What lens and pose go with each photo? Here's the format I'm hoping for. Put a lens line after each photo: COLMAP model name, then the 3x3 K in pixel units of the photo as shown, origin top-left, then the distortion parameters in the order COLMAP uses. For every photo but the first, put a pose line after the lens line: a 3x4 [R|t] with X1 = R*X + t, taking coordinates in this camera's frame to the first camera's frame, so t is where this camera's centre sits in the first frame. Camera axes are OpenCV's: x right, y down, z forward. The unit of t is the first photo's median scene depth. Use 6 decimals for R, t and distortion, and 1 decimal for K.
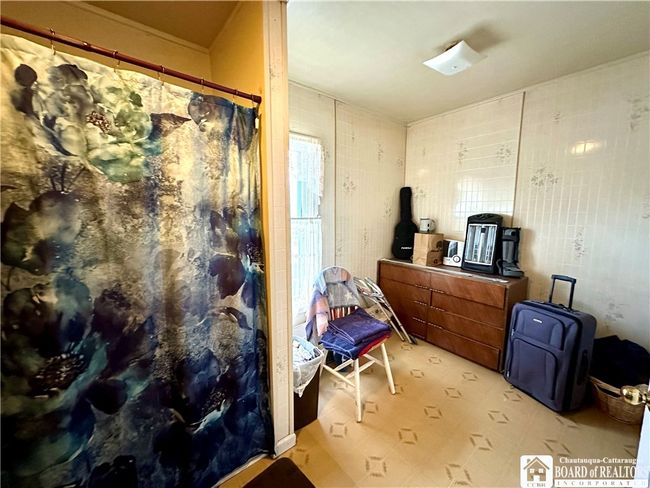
lens RADIAL K [[263.3, 0, 325.0], [0, 263.3, 244.0], [0, 0, 1]] dist [0.000766, -0.000046]
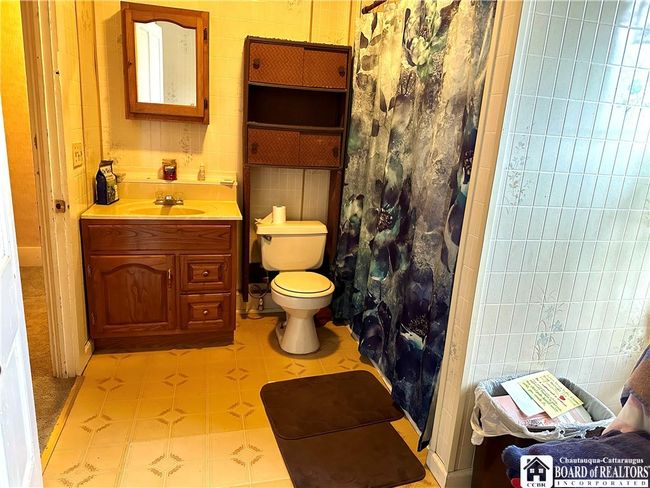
lens RADIAL K [[455.0, 0, 325.0], [0, 455.0, 244.0], [0, 0, 1]] dist [-0.003160, -0.005005]
pose [[-0.427217, 0.200816, -0.881566, 1.163898], [-0.164841, 0.941382, 0.294326, -0.075422], [0.888996, 0.271059, -0.369071, 1.378554]]
